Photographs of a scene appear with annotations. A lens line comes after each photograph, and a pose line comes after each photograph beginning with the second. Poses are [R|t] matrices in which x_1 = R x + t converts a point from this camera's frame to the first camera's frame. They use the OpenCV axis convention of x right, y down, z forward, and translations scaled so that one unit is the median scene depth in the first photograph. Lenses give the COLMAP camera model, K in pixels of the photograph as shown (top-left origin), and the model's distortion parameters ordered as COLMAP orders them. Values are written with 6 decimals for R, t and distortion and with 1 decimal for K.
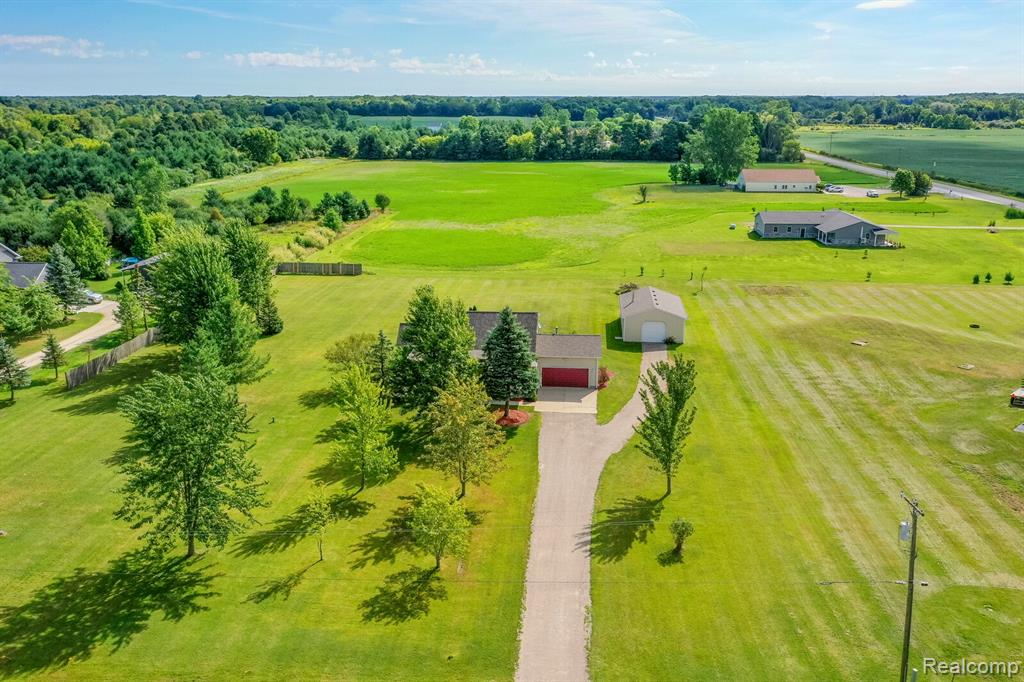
lens RADIAL K [[823.8, 0, 529.2], [0, 823.8, 341.0], [0, 0, 1]] dist [0.000419, -0.000736]
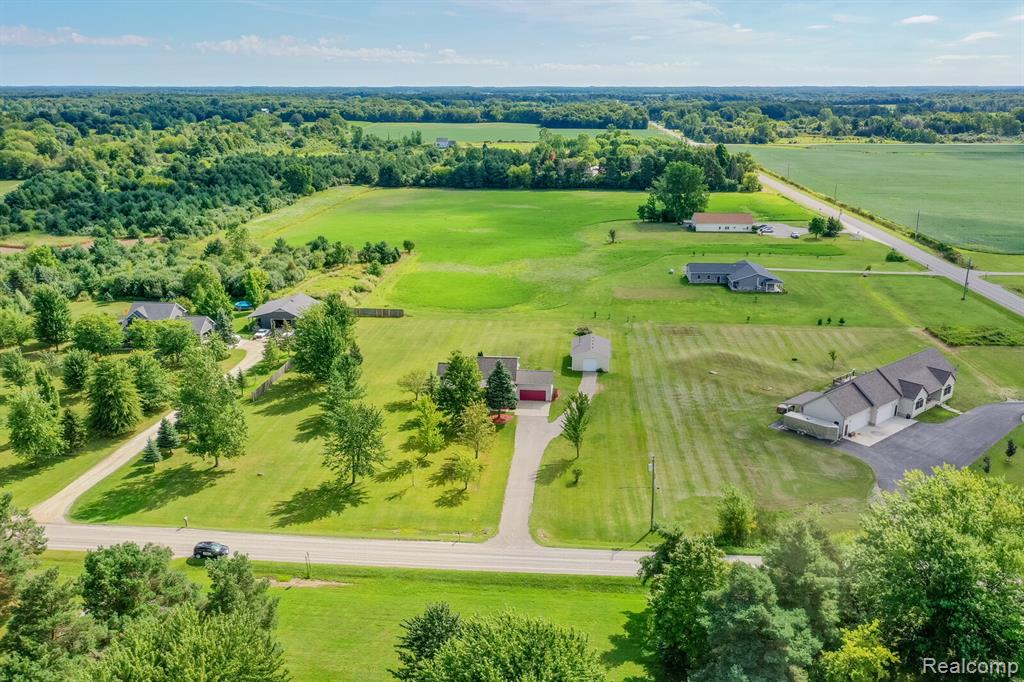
lens RADIAL K [[830.2, 0, 512.0], [0, 830.2, 341.0], [0, 0, 1]] dist [-0.002982, -0.000670]
pose [[0.999662, -0.000551, -0.026009, 0.038848], [0.000942, 0.999887, 0.015005, -0.084332], [0.025998, -0.015025, 0.999549, -0.665450]]
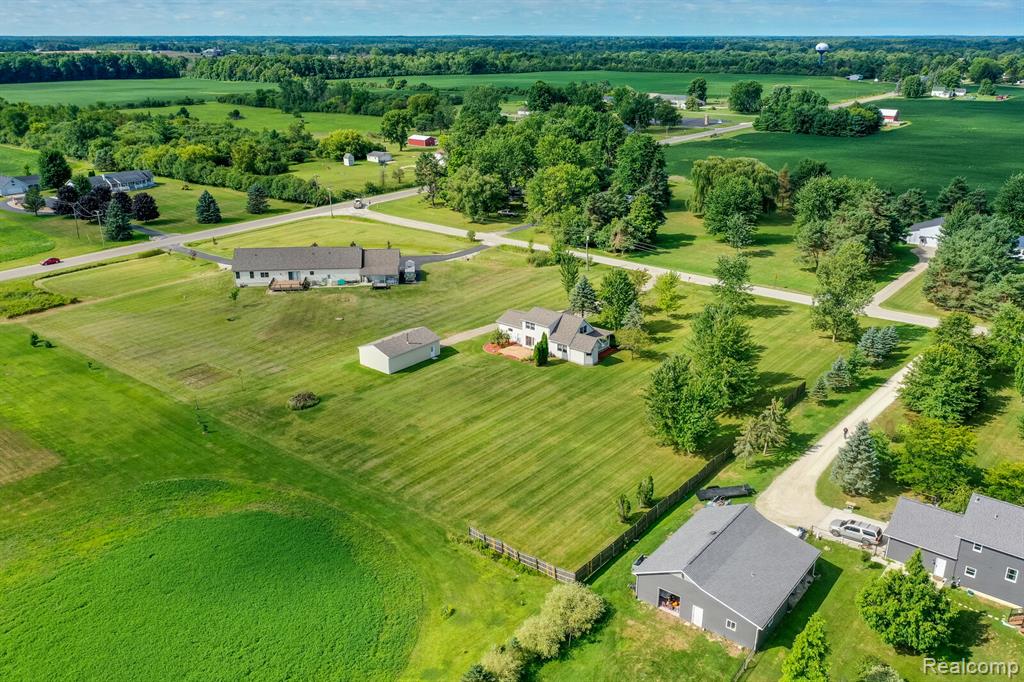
lens RADIAL K [[830.2, 0, 512.0], [0, 830.2, 341.0], [0, 0, 1]] dist [-0.002982, -0.000670]
pose [[-0.809332, -0.209713, 0.548637, -0.820440], [0.155172, 0.824556, 0.544086, -0.827783], [-0.566484, 0.525479, -0.634798, 1.953753]]
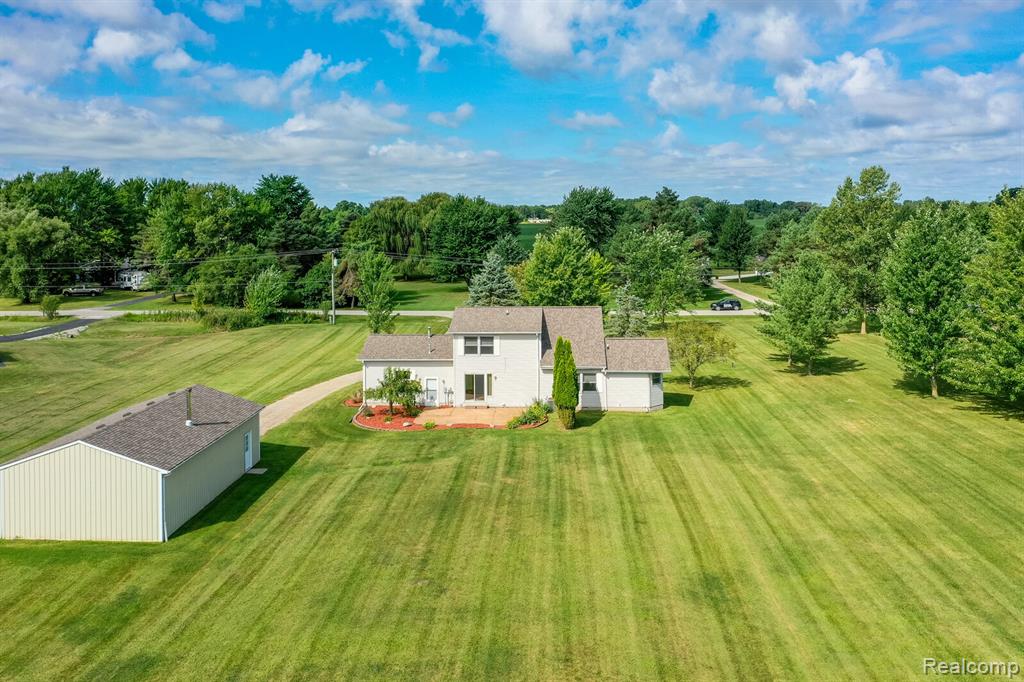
lens RADIAL K [[838.6, 0, 496.5], [0, 838.6, 215.9], [0, 0, 1]] dist [-0.000543, -0.003660]
pose [[-0.999982, -0.000477, -0.005961, -0.017575], [-0.002059, 0.963313, 0.268373, -0.271121], [0.005614, 0.268380, -0.963297, 1.513133]]
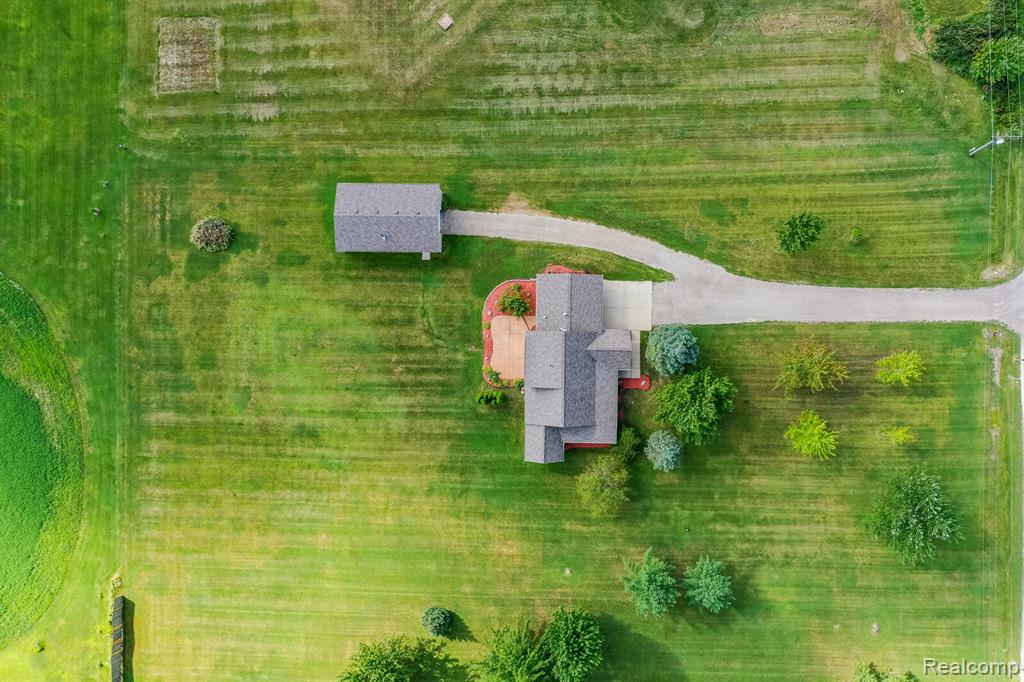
lens RADIAL K [[830.2, 0, 512.0], [0, 830.2, 341.0], [0, 0, 1]] dist [-0.002982, -0.000670]
pose [[-0.054611, -0.998482, 0.007122, -0.005718], [0.313932, -0.010398, 0.949389, -0.967557], [-0.947874, 0.054083, 0.314023, 0.663904]]
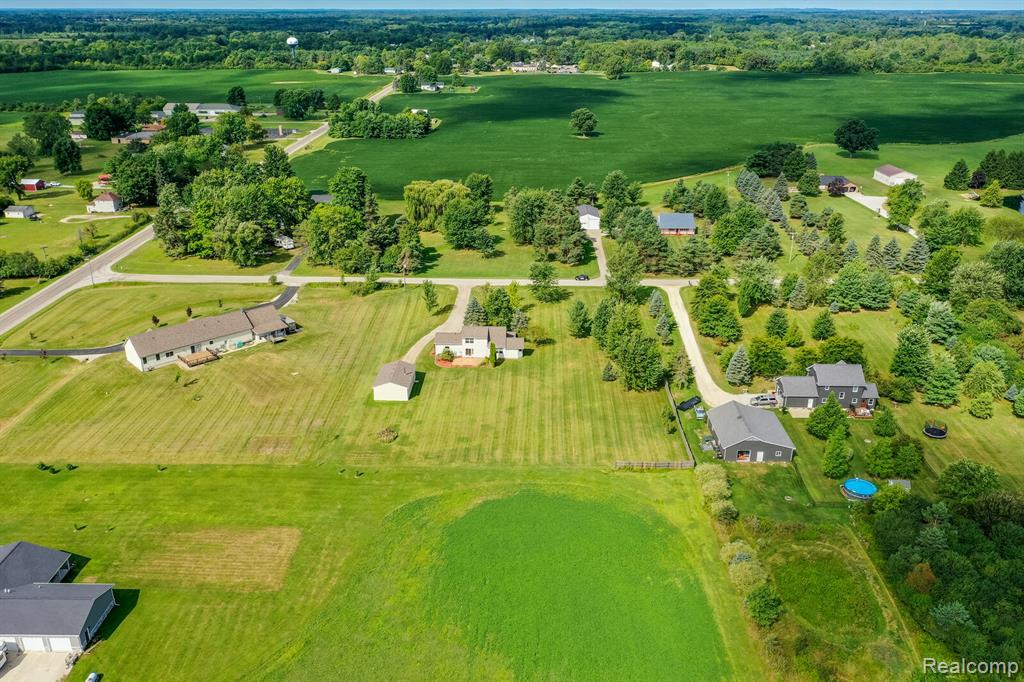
lens RADIAL K [[830.2, 0, 512.0], [0, 830.2, 341.0], [0, 0, 1]] dist [-0.002982, -0.000670]
pose [[-0.999284, 0.004105, -0.037620, -0.036638], [-0.019759, 0.791241, 0.611185, -1.287210], [0.032275, 0.611491, -0.790593, 2.598210]]
